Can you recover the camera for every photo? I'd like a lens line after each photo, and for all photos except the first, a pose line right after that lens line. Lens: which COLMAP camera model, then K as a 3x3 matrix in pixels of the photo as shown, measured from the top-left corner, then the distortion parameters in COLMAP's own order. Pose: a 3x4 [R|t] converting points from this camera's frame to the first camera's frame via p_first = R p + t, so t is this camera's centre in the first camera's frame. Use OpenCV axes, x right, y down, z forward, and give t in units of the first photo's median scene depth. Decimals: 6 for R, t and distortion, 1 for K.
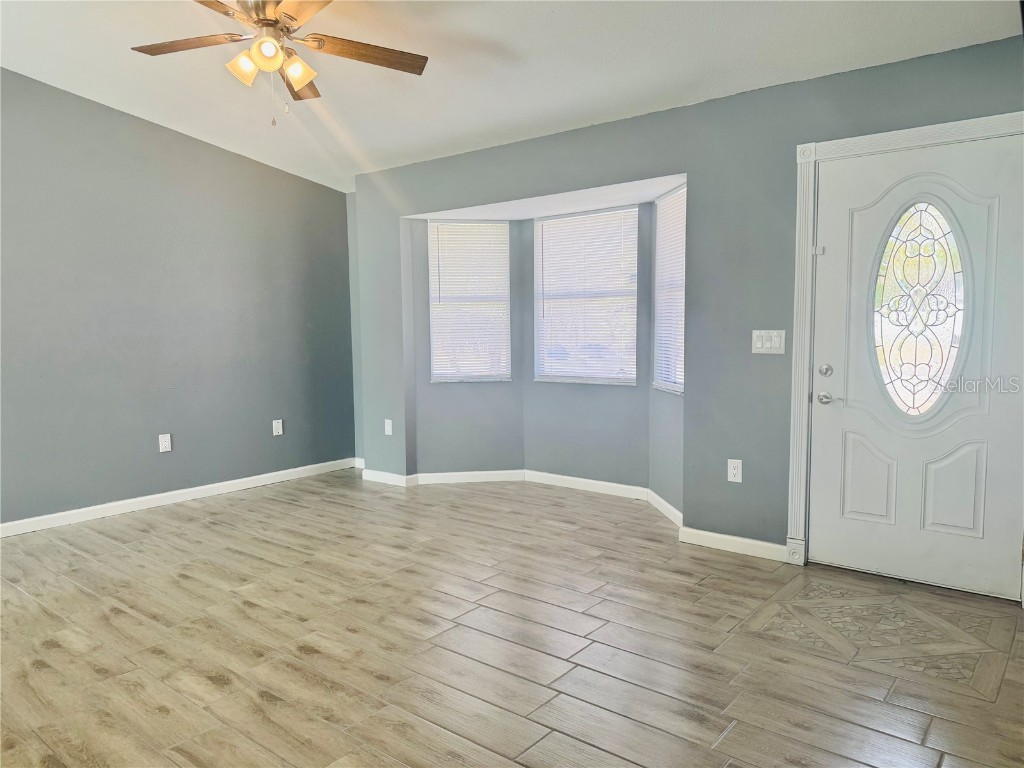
lens RADIAL K [[728.7, 0, 507.3], [0, 728.7, 389.5], [0, 0, 1]] dist [0.037208, -0.042358]
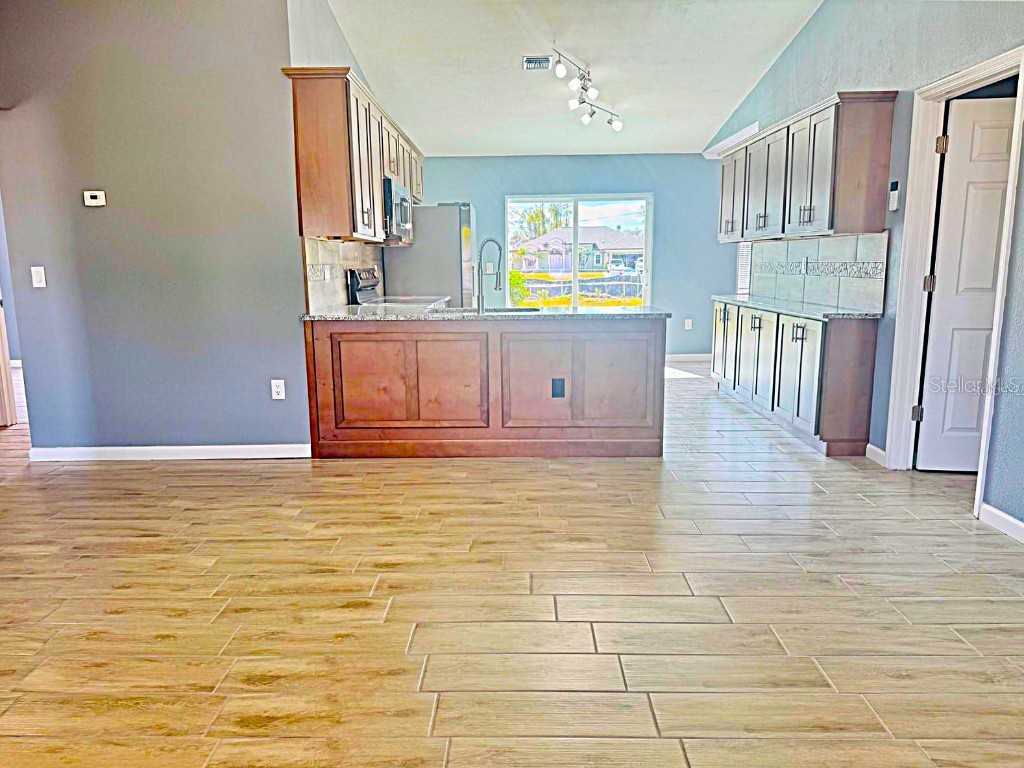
lens RADIAL K [[728.7, 0, 509.2], [0, 728.7, 385.8], [0, 0, 1]] dist [0.037208, -0.042358]
pose [[-0.777539, 0.128993, -0.615462, 0.086782], [-0.039116, 0.966918, 0.252071, -0.118853], [0.627617, 0.220069, -0.746771, 1.345055]]
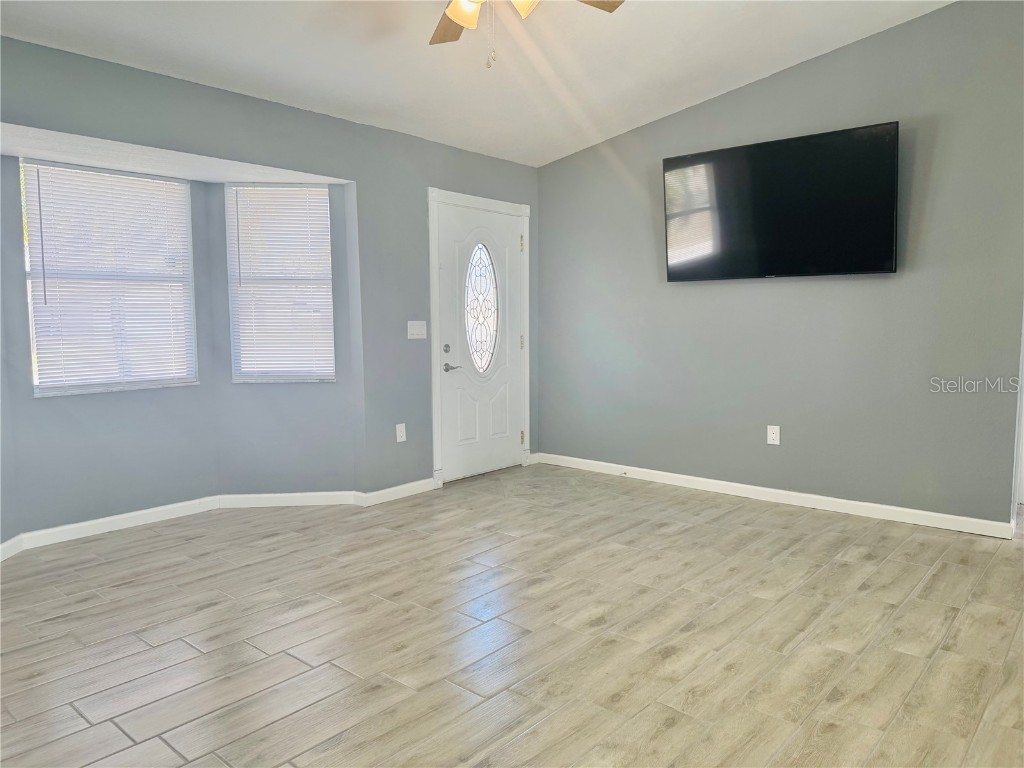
lens RADIAL K [[728.7, 0, 509.0], [0, 728.7, 379.5], [0, 0, 1]] dist [0.037208, -0.042358]
pose [[0.025211, -0.073979, 0.996941, -0.978887], [0.101722, 0.992272, 0.071060, -0.053603], [-0.994493, 0.099619, 0.032541, 0.810501]]
